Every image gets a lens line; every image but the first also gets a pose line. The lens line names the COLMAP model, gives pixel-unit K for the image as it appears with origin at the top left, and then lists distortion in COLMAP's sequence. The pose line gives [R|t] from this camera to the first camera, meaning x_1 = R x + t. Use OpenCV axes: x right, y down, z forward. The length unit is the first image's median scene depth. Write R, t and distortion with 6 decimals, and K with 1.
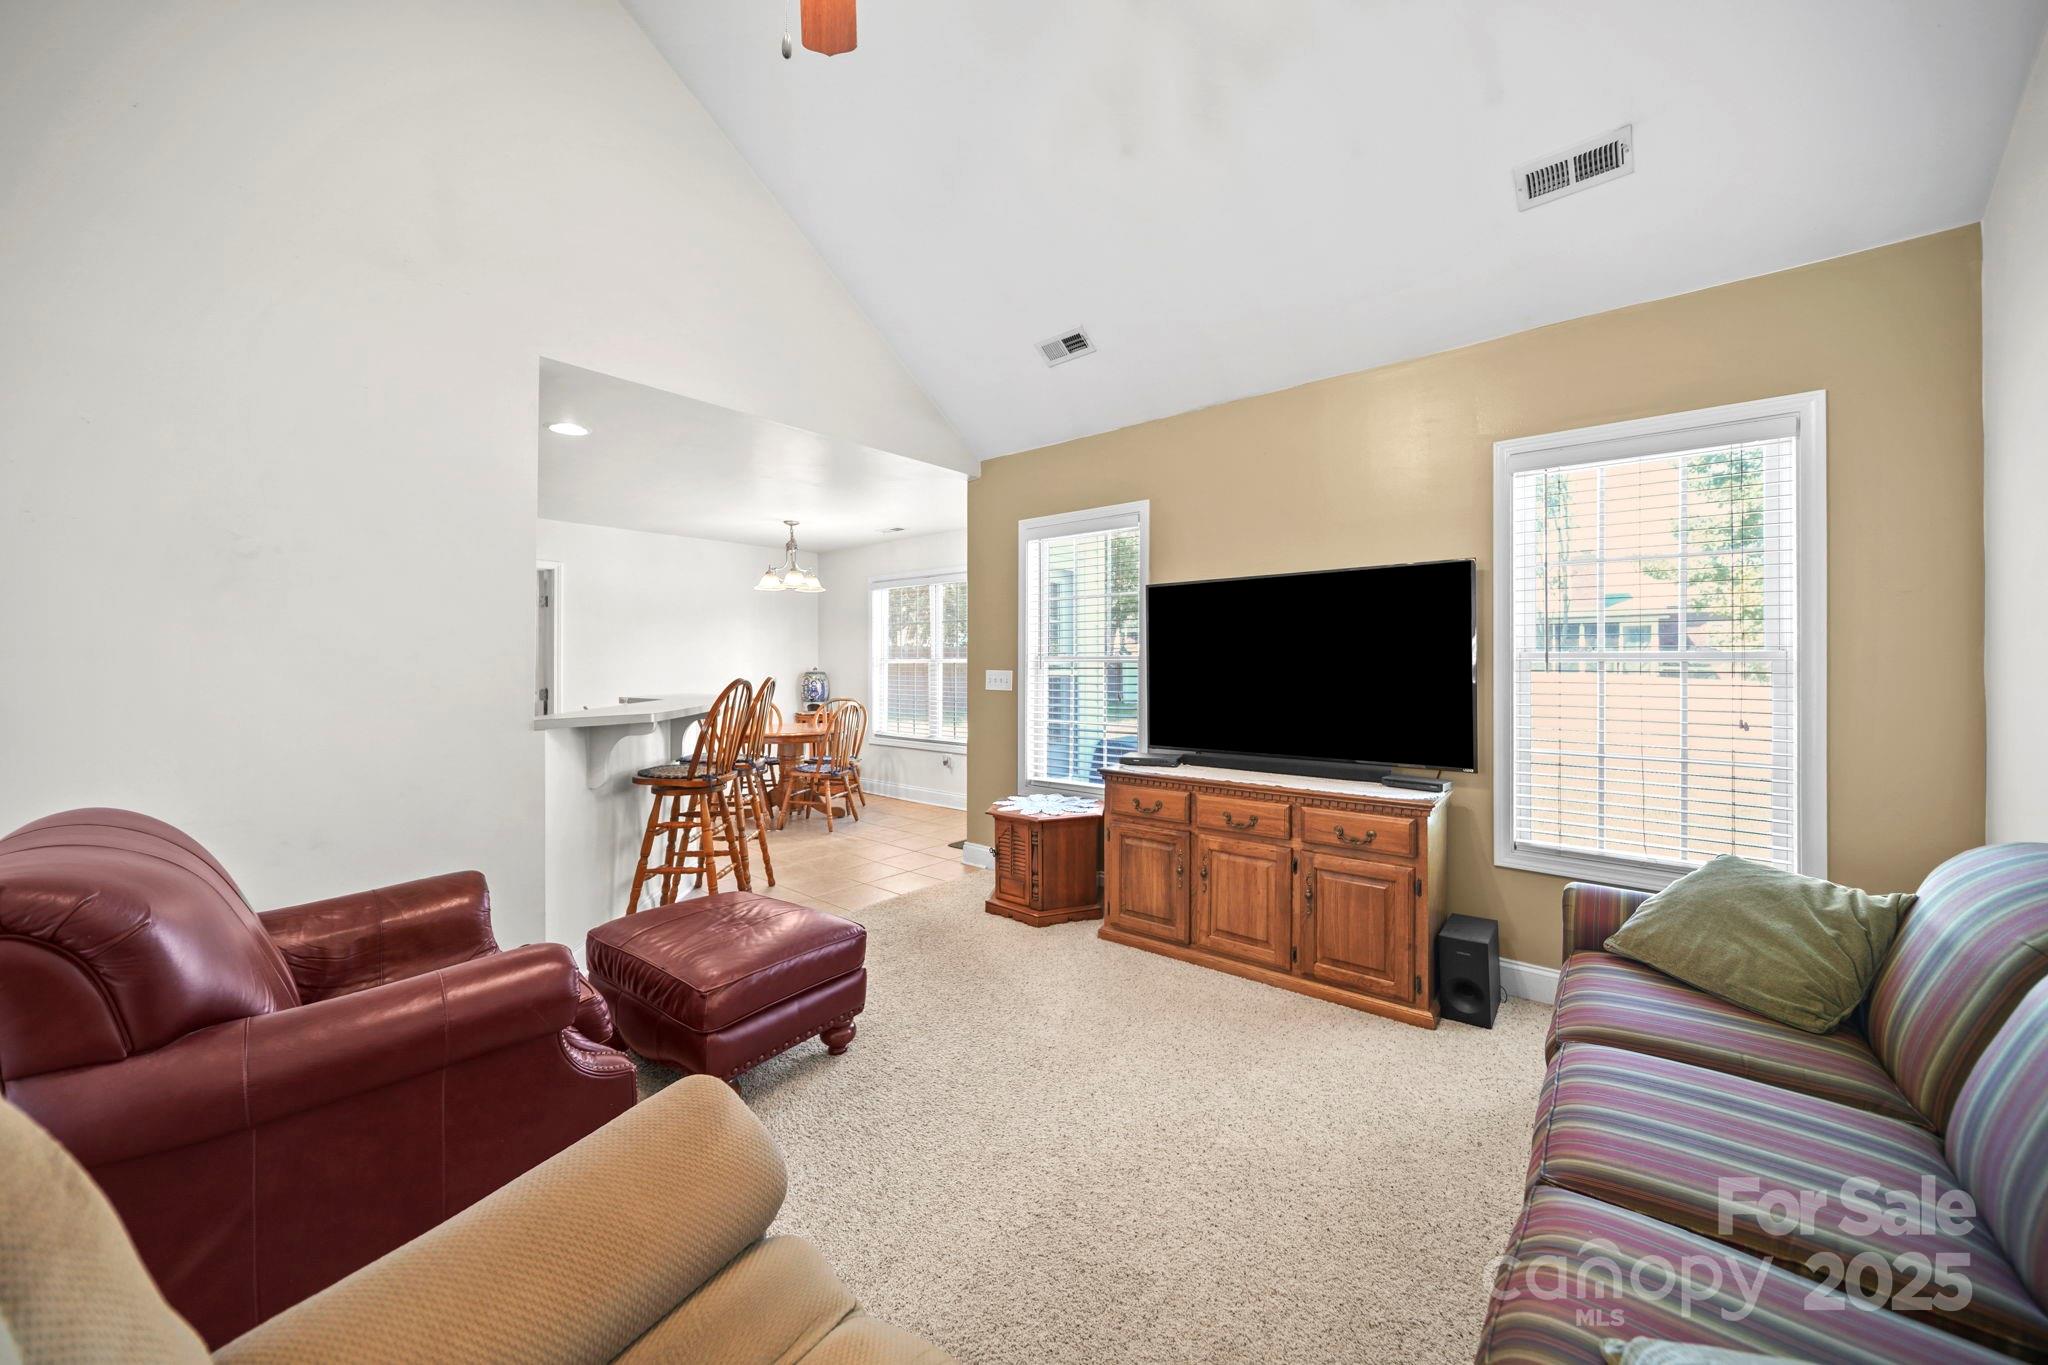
lens RADIAL K [[738.5, 0, 1029.9], [0, 738.5, 658.1], [0, 0, 1]] dist [0.000348, -0.000016]
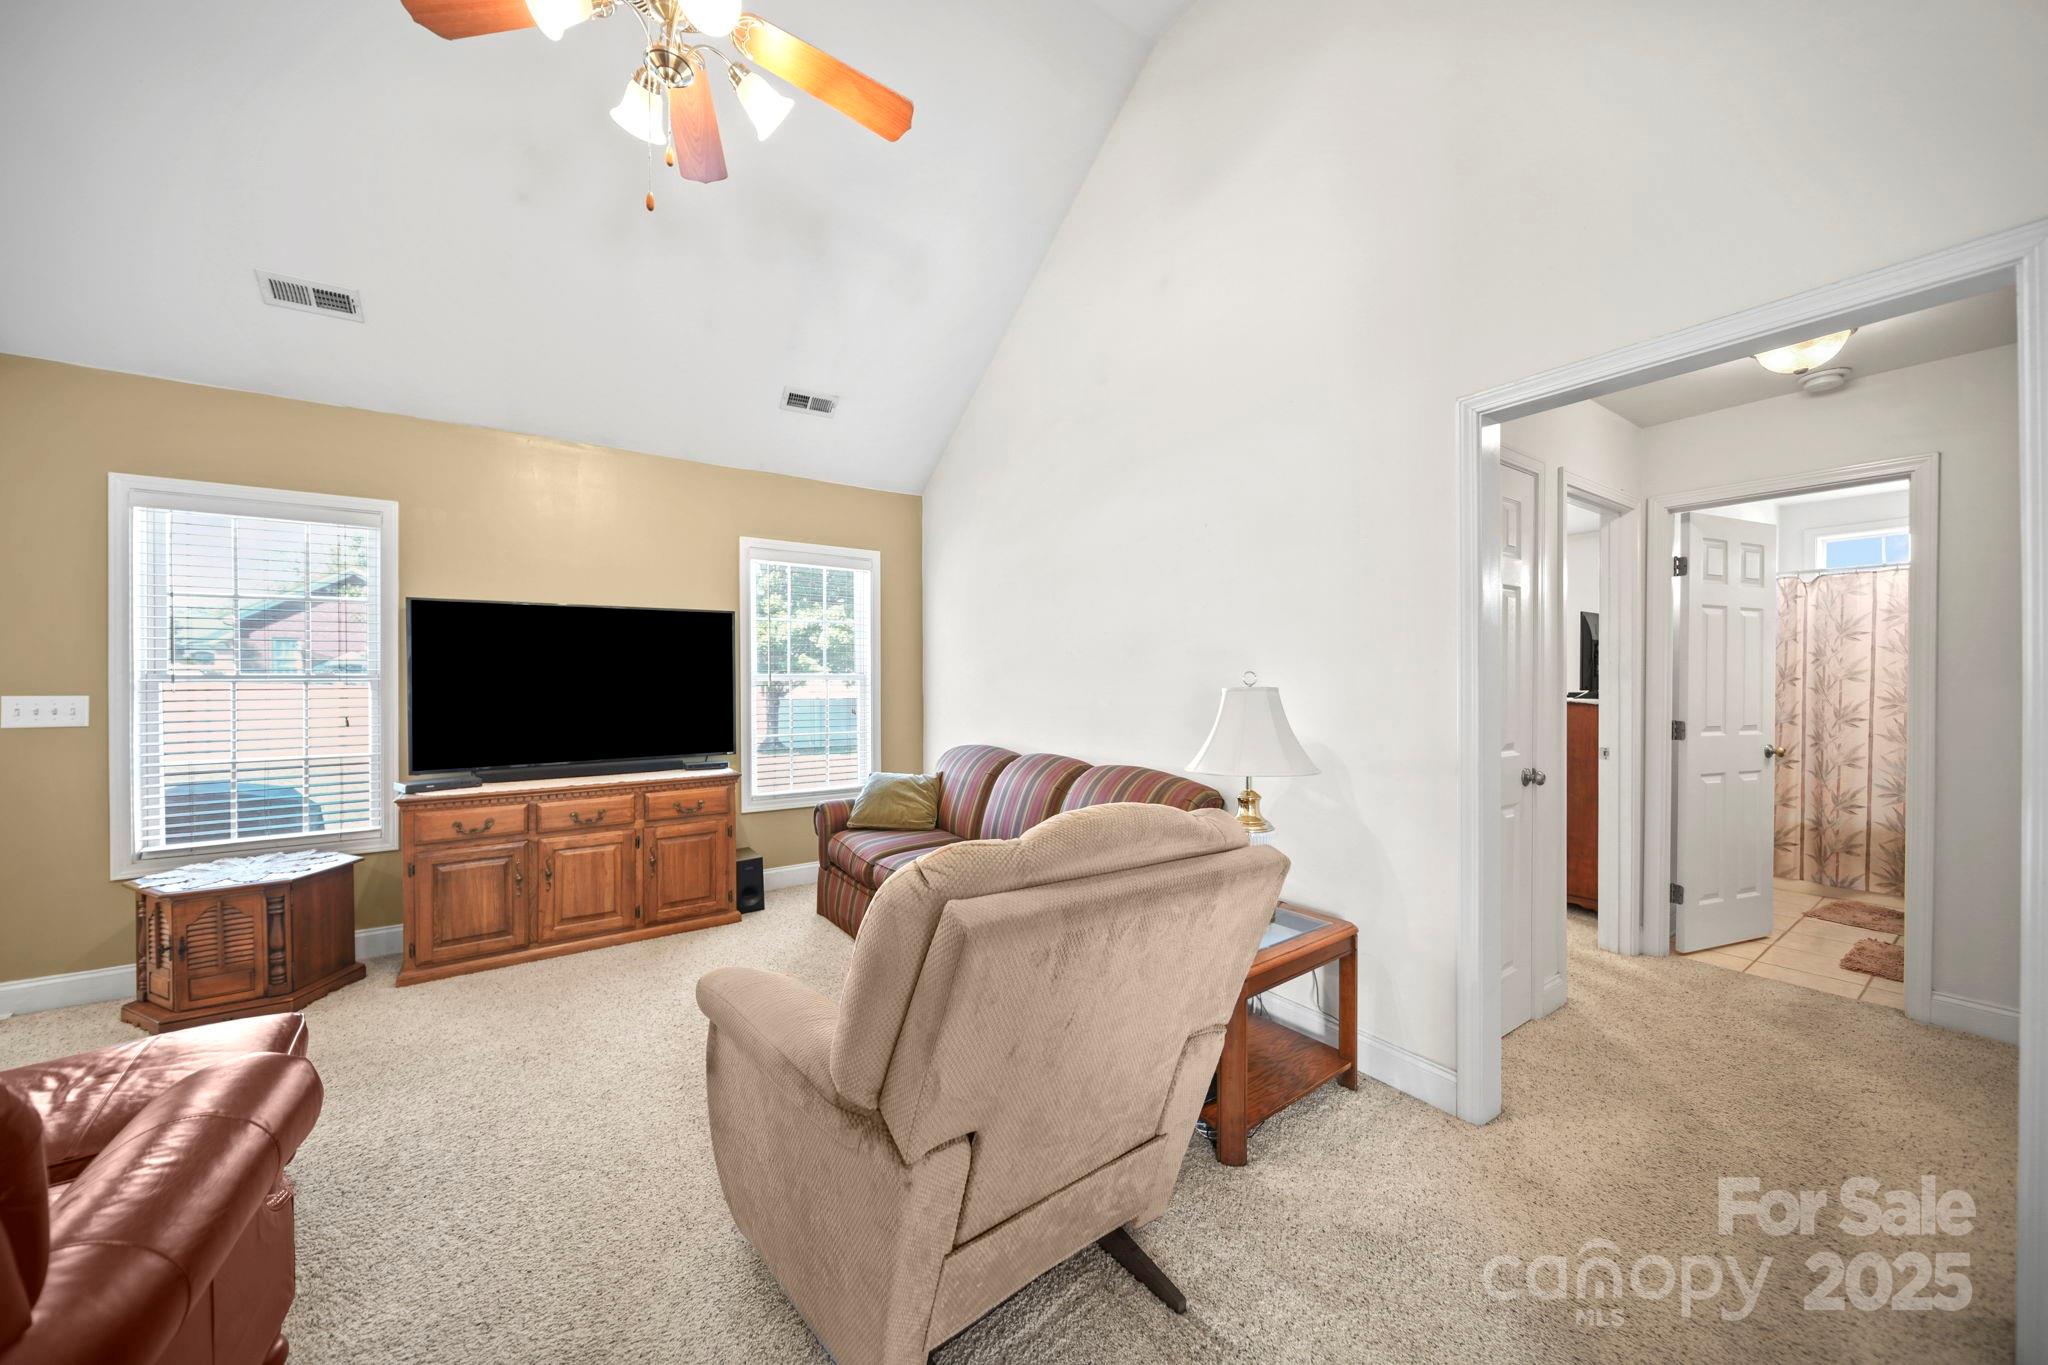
lens RADIAL K [[724.8, 0, 1027.1], [0, 724.8, 676.6], [0, 0, 1]] dist [-0.003182, 0.000122]
pose [[0.275826, 0.003060, 0.961203, -0.608691], [0.000295, 0.999995, -0.003268, 0.002614], [-0.961208, 0.001185, 0.275824, 0.018035]]
